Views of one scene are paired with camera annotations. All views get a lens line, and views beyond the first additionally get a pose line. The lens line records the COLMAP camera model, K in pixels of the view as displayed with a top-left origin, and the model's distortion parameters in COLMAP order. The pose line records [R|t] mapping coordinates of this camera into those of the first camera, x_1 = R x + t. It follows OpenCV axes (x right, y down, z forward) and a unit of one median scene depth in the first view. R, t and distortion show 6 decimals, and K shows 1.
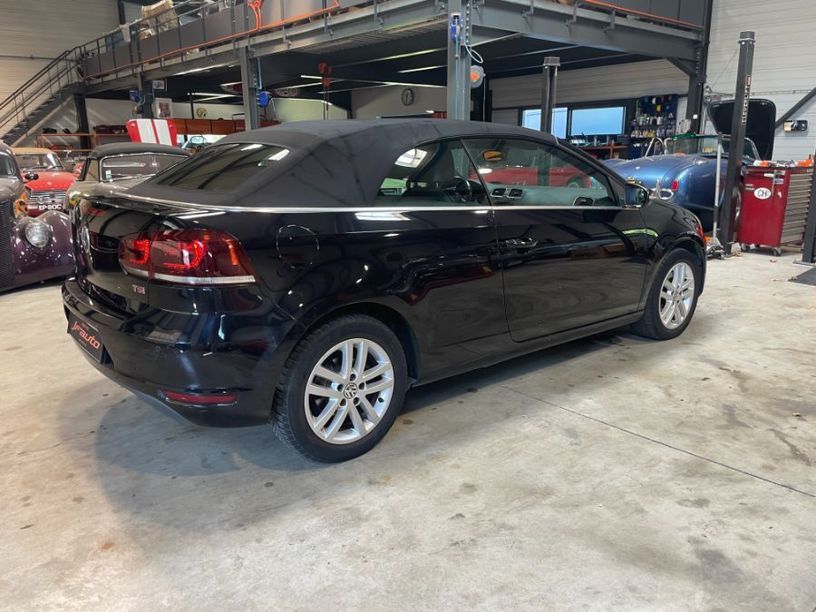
lens RADIAL K [[619.0, 0, 401.1], [0, 619.0, 298.3], [0, 0, 1]] dist [0.096156, -0.132169]
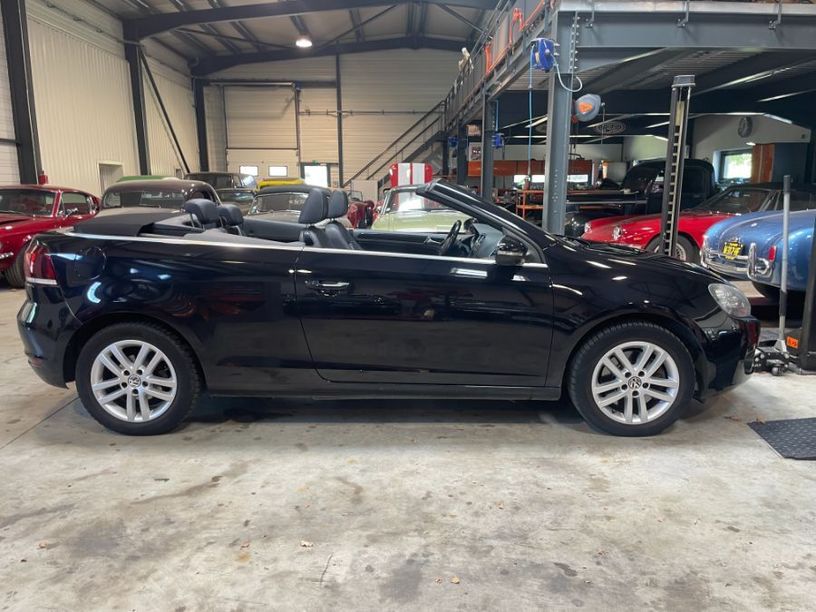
lens RADIAL K [[619.0, 0, 413.0], [0, 619.0, 309.8], [0, 0, 1]] dist [0.096156, -0.132169]
pose [[0.766315, 0.134538, -0.628221, 1.103943], [-0.159293, 0.987084, 0.017082, -0.140971], [0.622405, 0.086981, 0.777848, 0.496655]]
